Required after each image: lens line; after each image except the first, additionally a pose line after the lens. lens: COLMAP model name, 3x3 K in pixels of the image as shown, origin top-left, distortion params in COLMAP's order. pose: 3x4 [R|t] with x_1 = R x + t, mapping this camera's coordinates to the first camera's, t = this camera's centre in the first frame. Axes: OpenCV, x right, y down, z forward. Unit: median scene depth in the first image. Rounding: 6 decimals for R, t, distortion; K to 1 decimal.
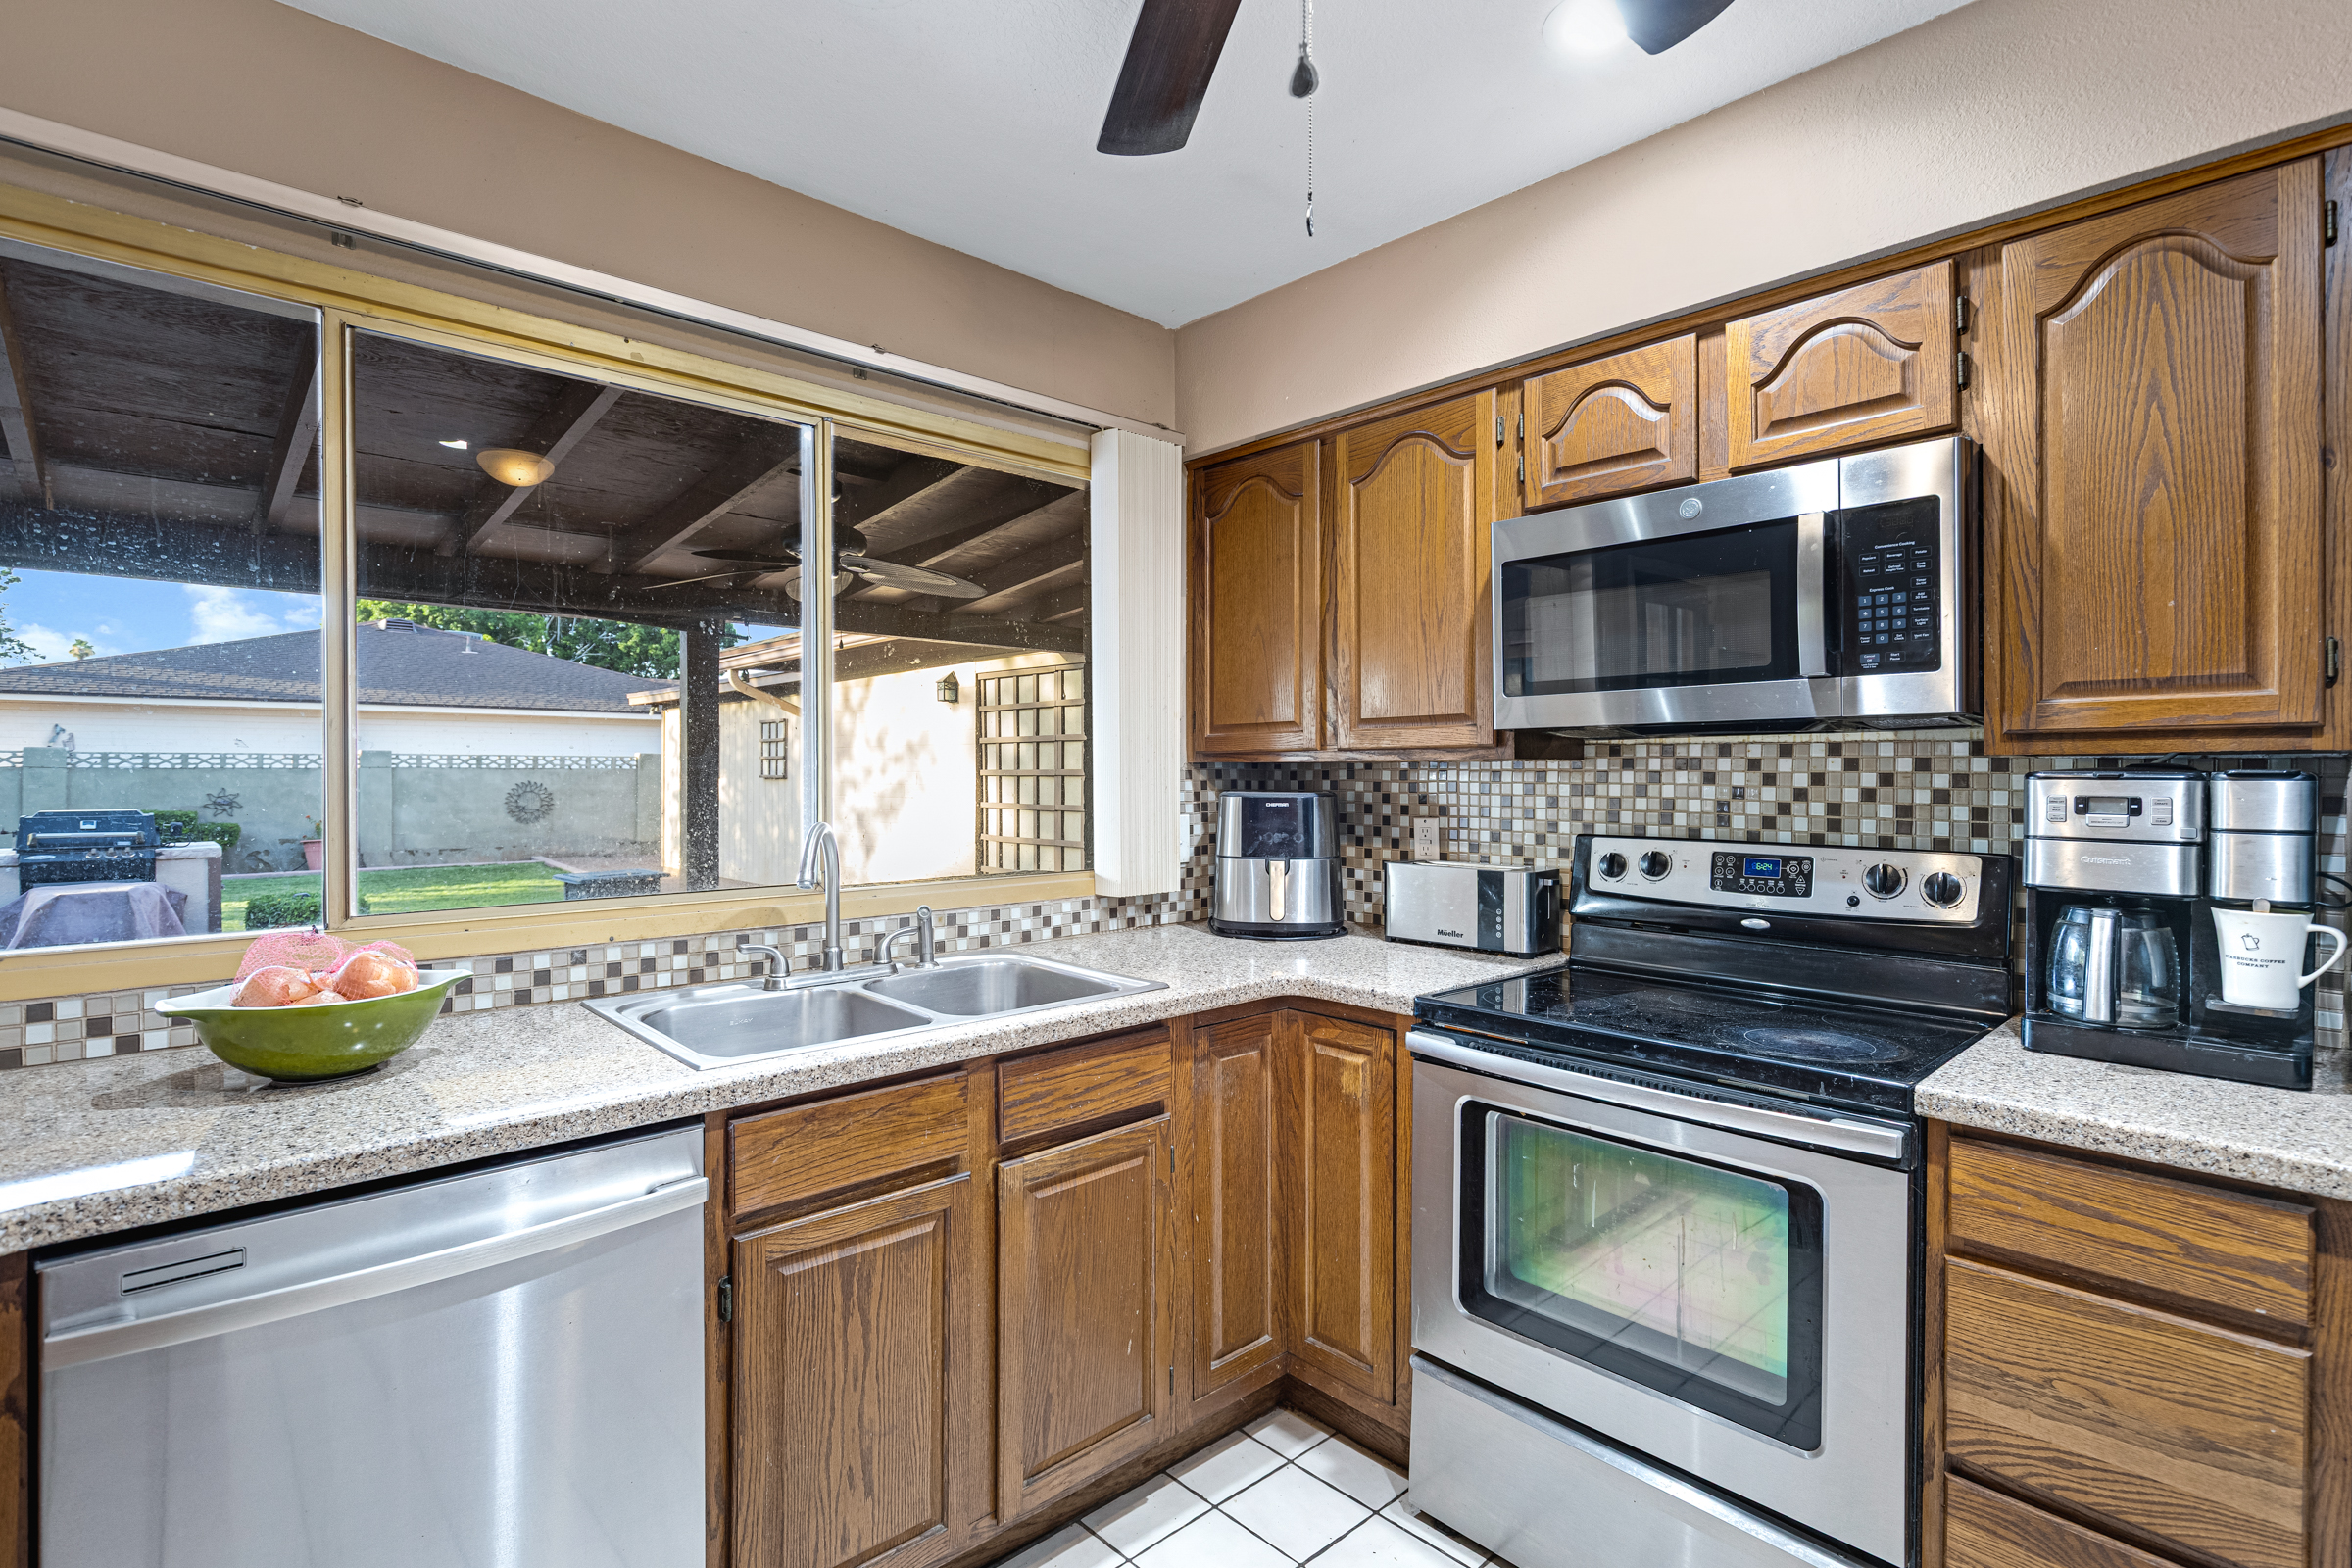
lens RADIAL K [[1099.4, 0, 1195.3], [0, 1099.4, 775.1], [0, 0, 1]] dist [0.015518, -0.001981]
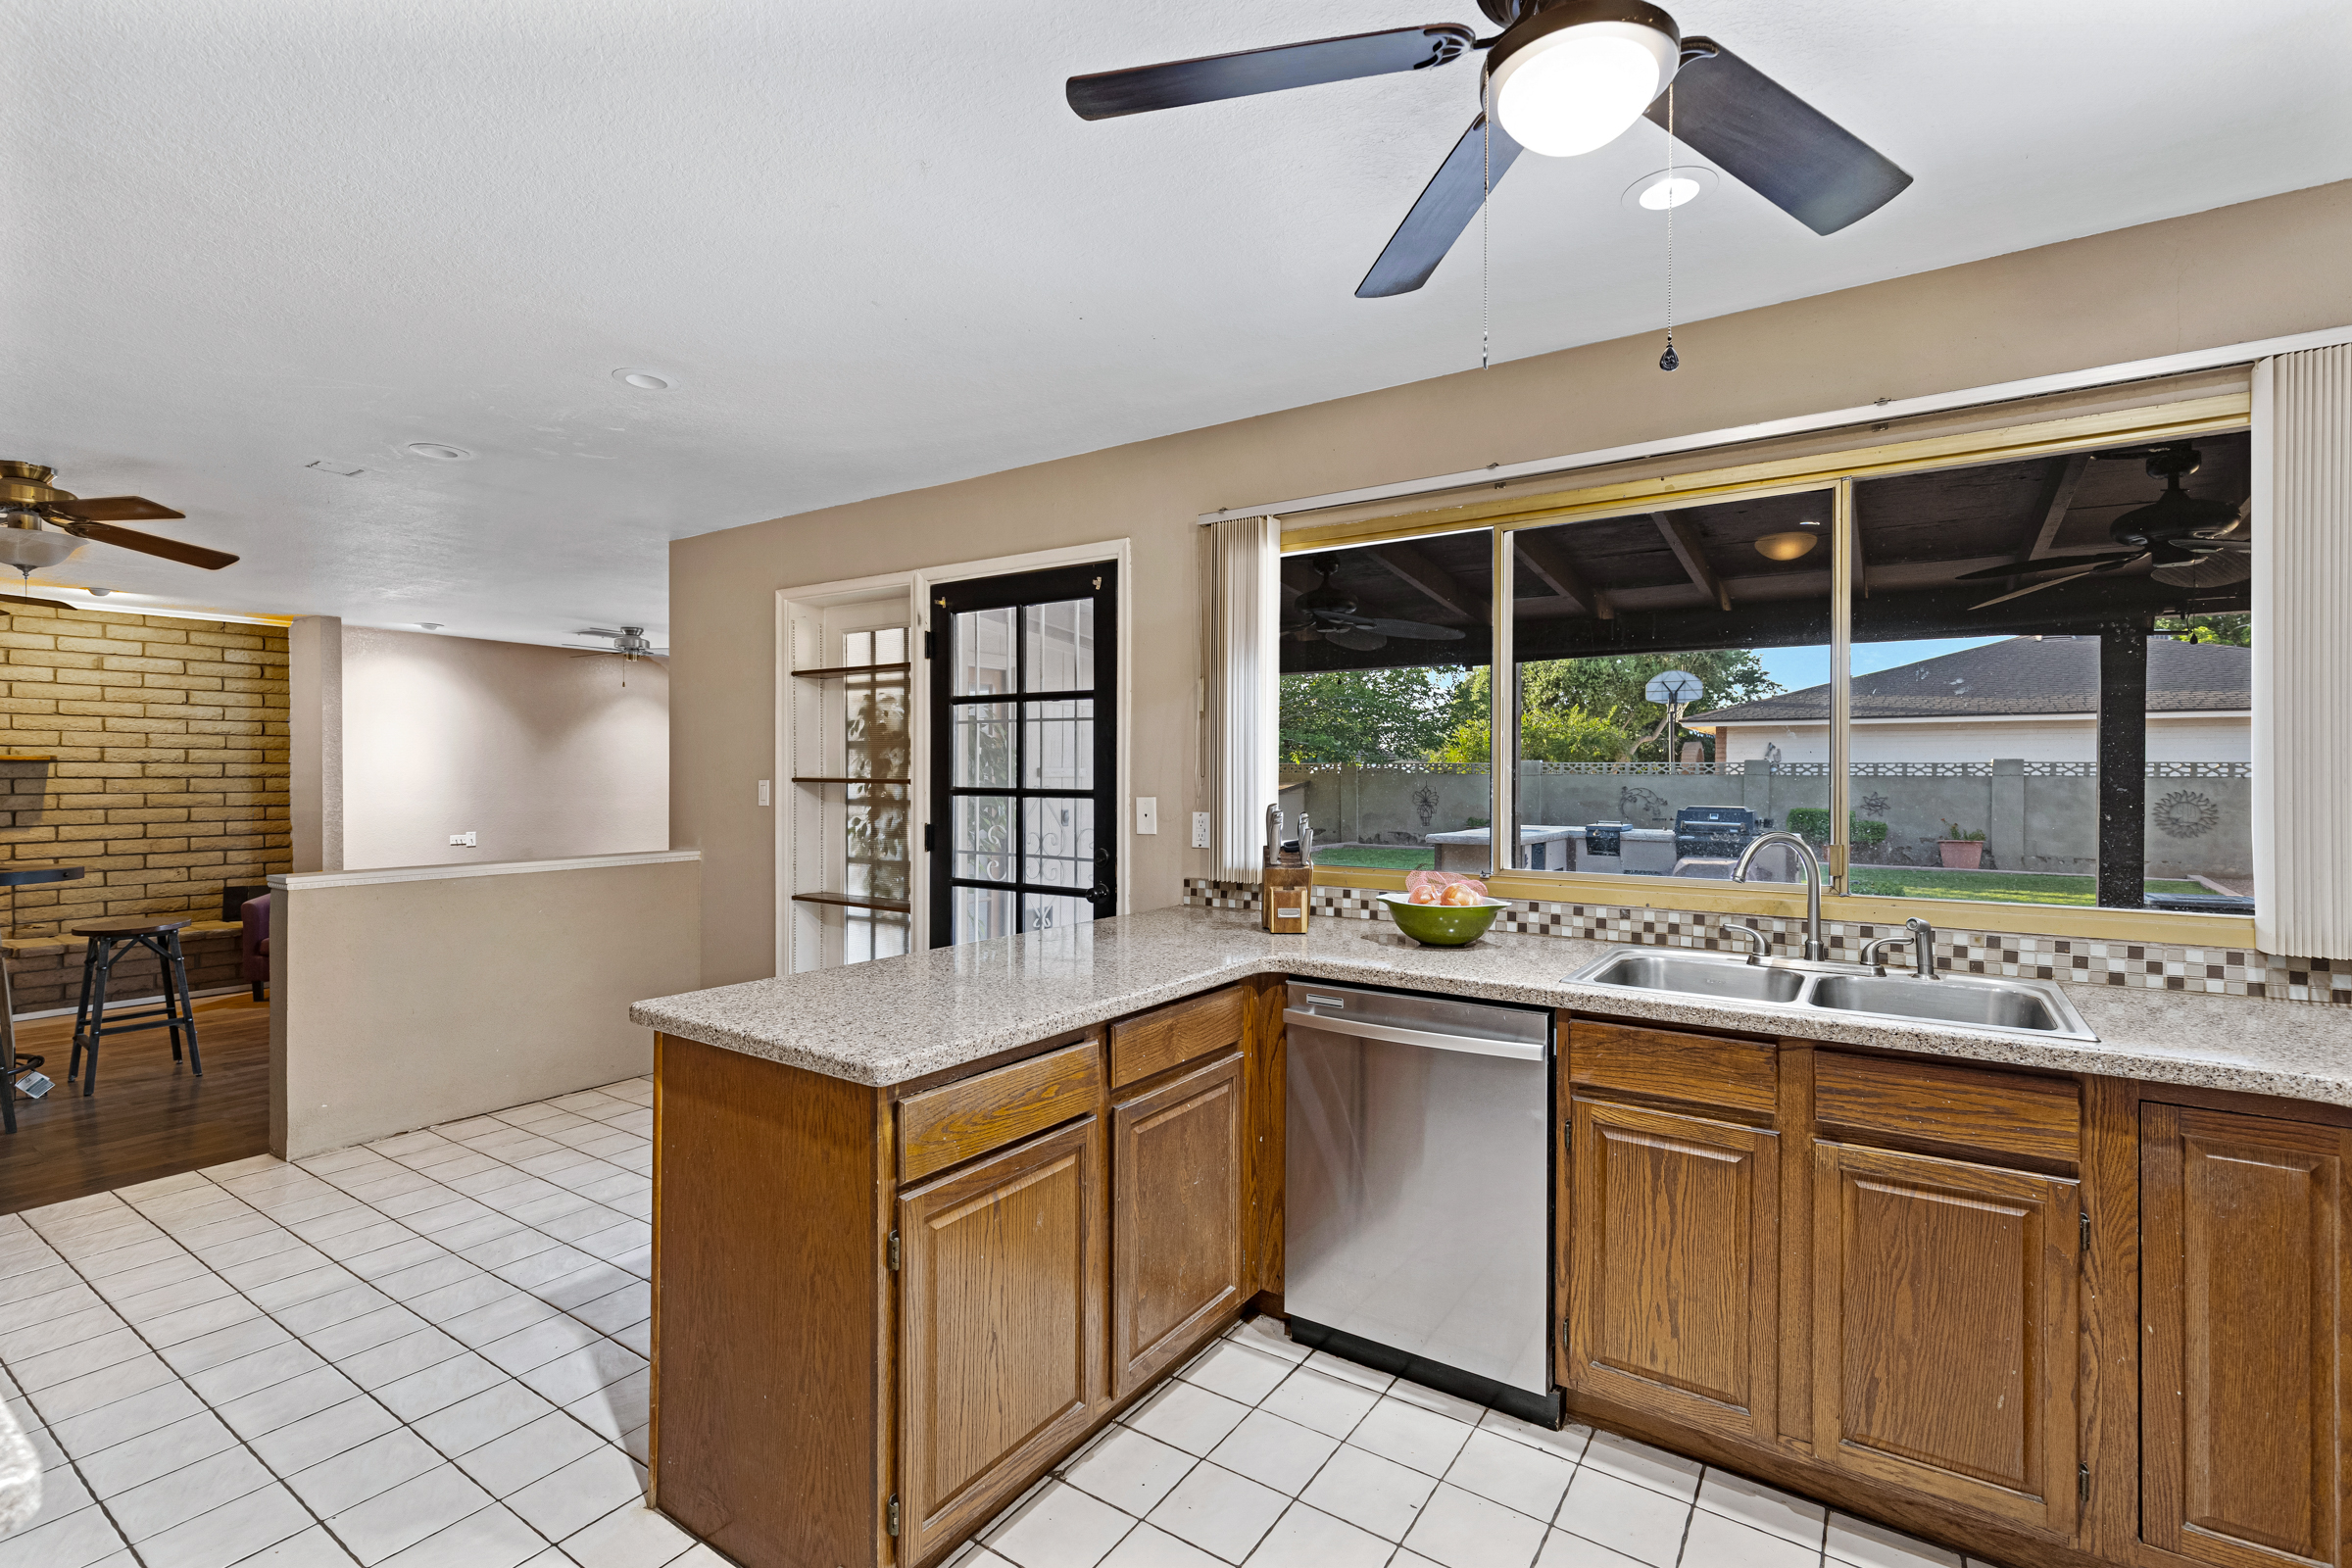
lens RADIAL K [[1099.4, 0, 1175.4], [0, 1099.4, 774.4], [0, 0, 1]] dist [0.015518, -0.001981]
pose [[0.230839, 0.001741, -0.972990, 0.520215], [-0.007071, 0.999975, 0.000112, -0.010485], [0.972966, 0.006854, 0.230846, 0.066338]]
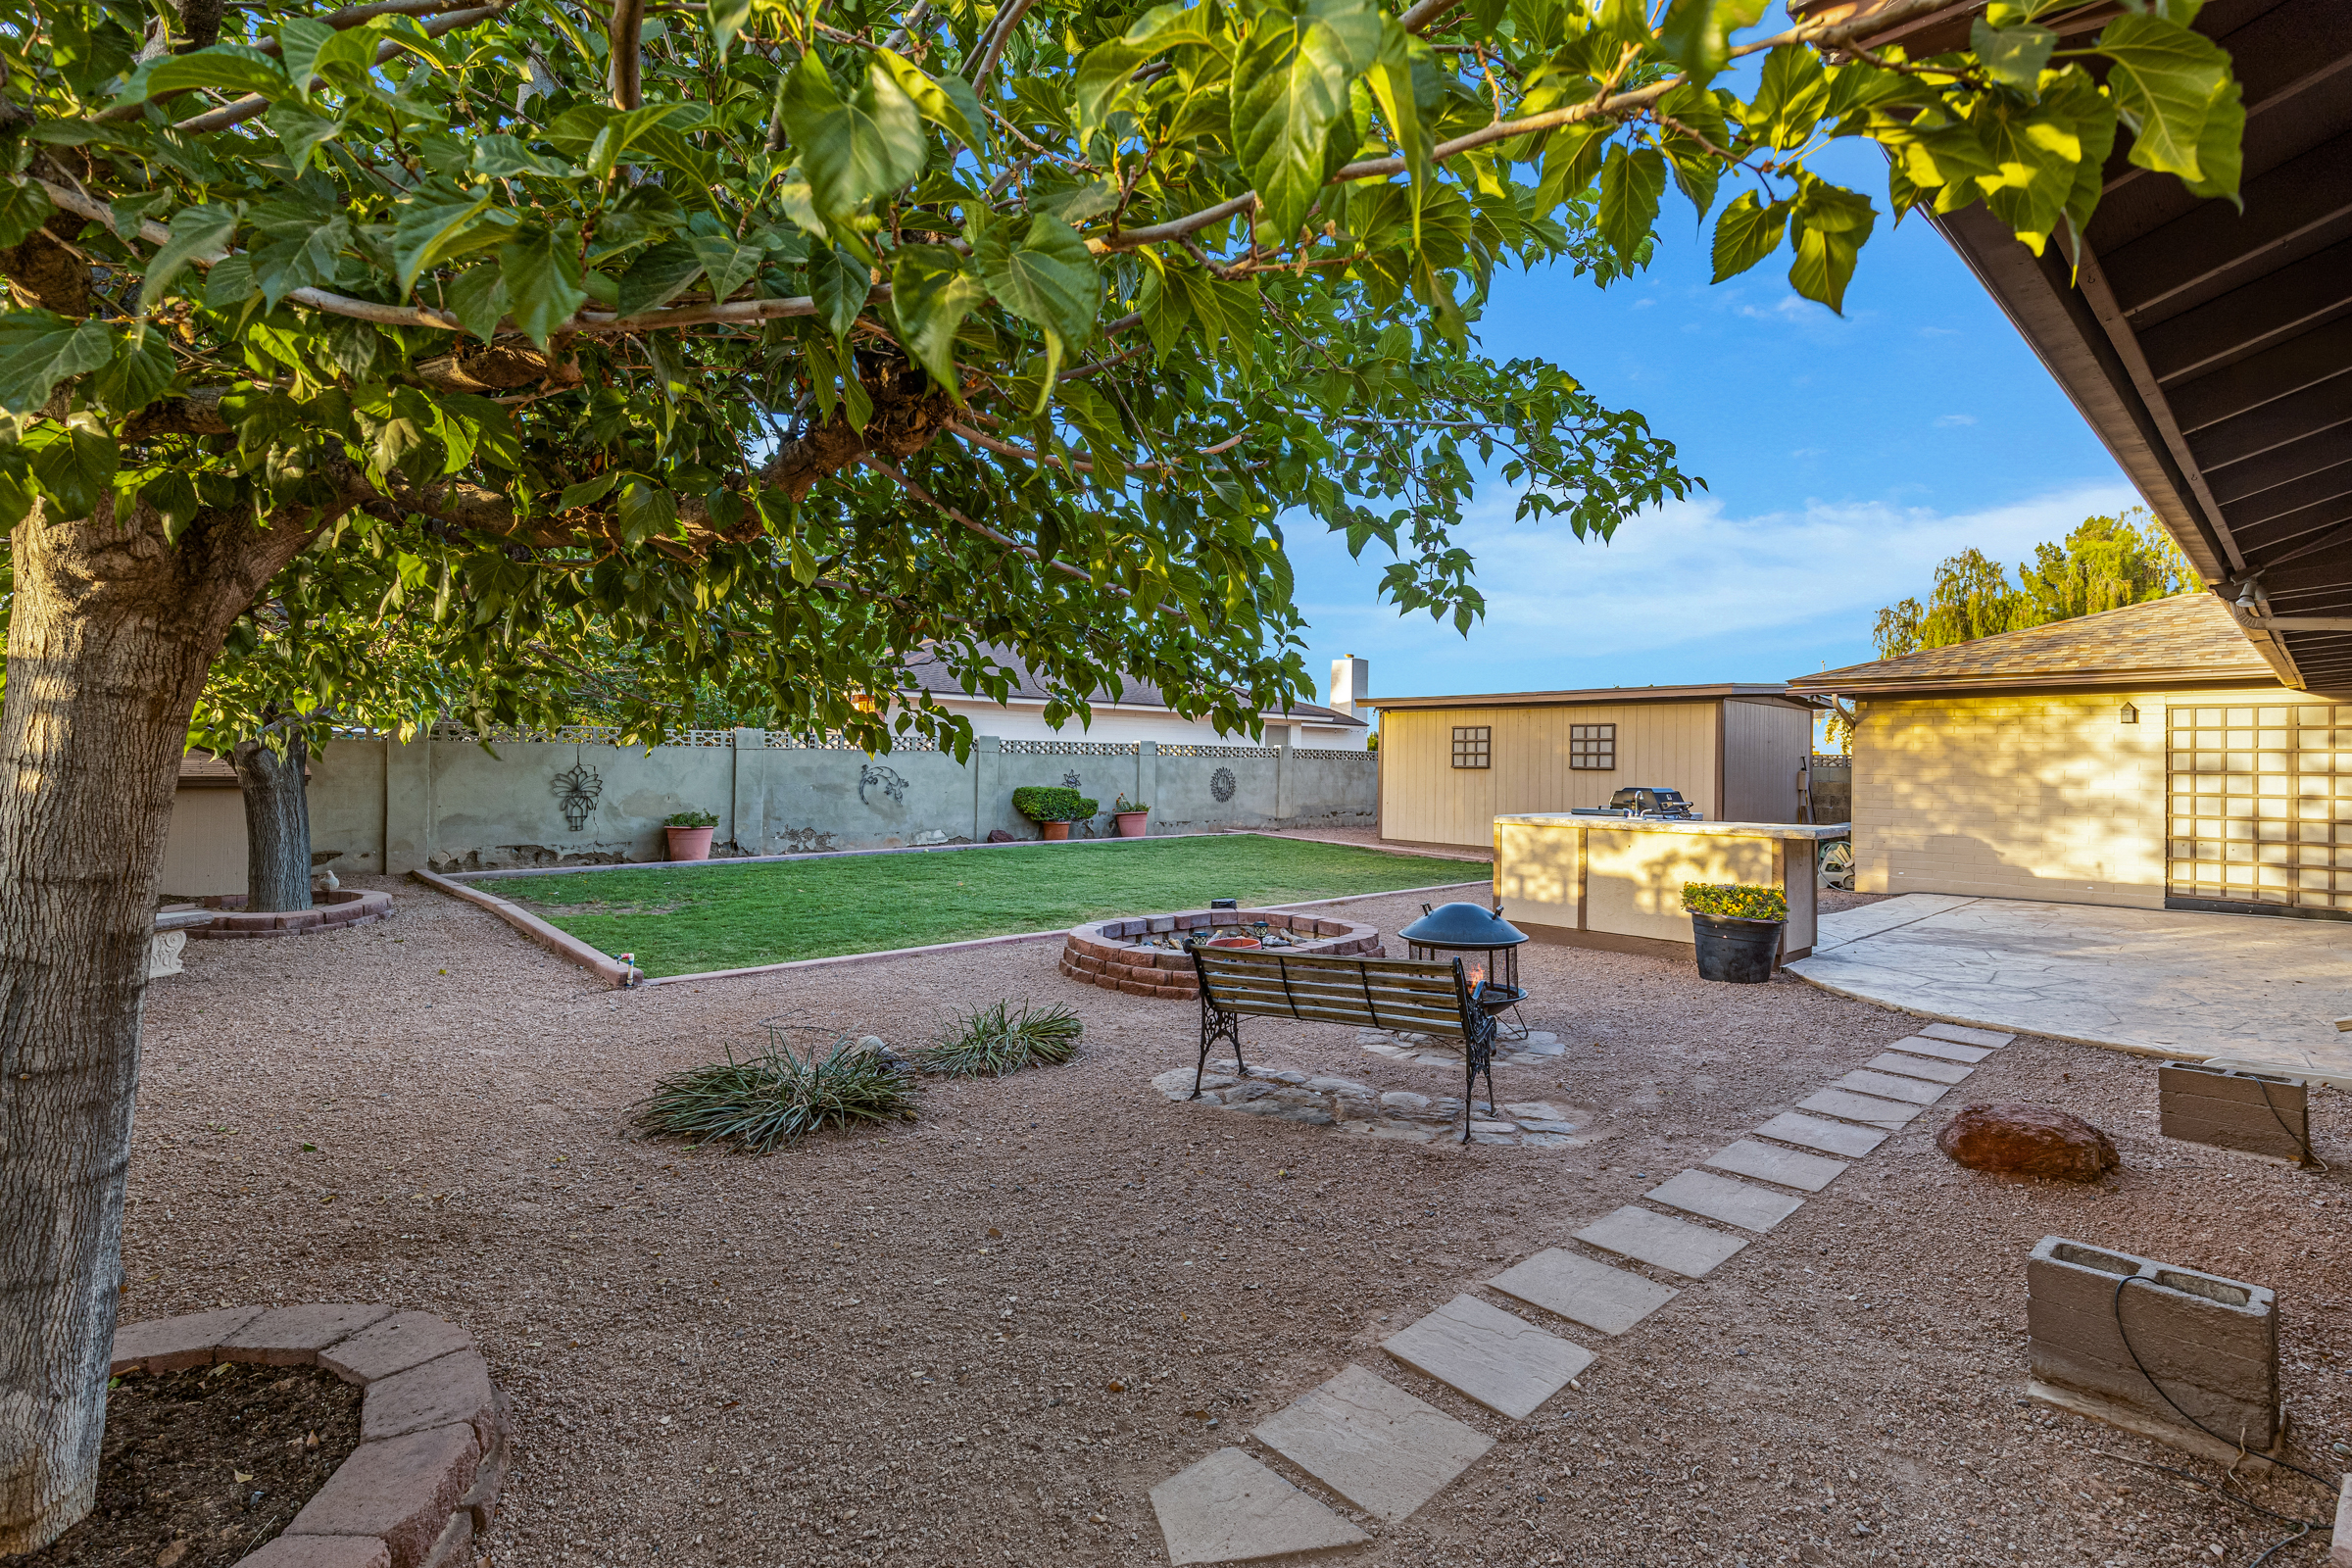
lens RADIAL K [[1090.2, 0, 1190.7], [0, 1090.2, 767.9], [0, 0, 1]] dist [-0.002509, 0.000031]
pose [[0.999932, 0.011283, 0.003092, -4.324066], [-0.011289, 0.999934, 0.001894, 0.037614], [-0.003070, -0.001929, 0.999993, -1.132554]]
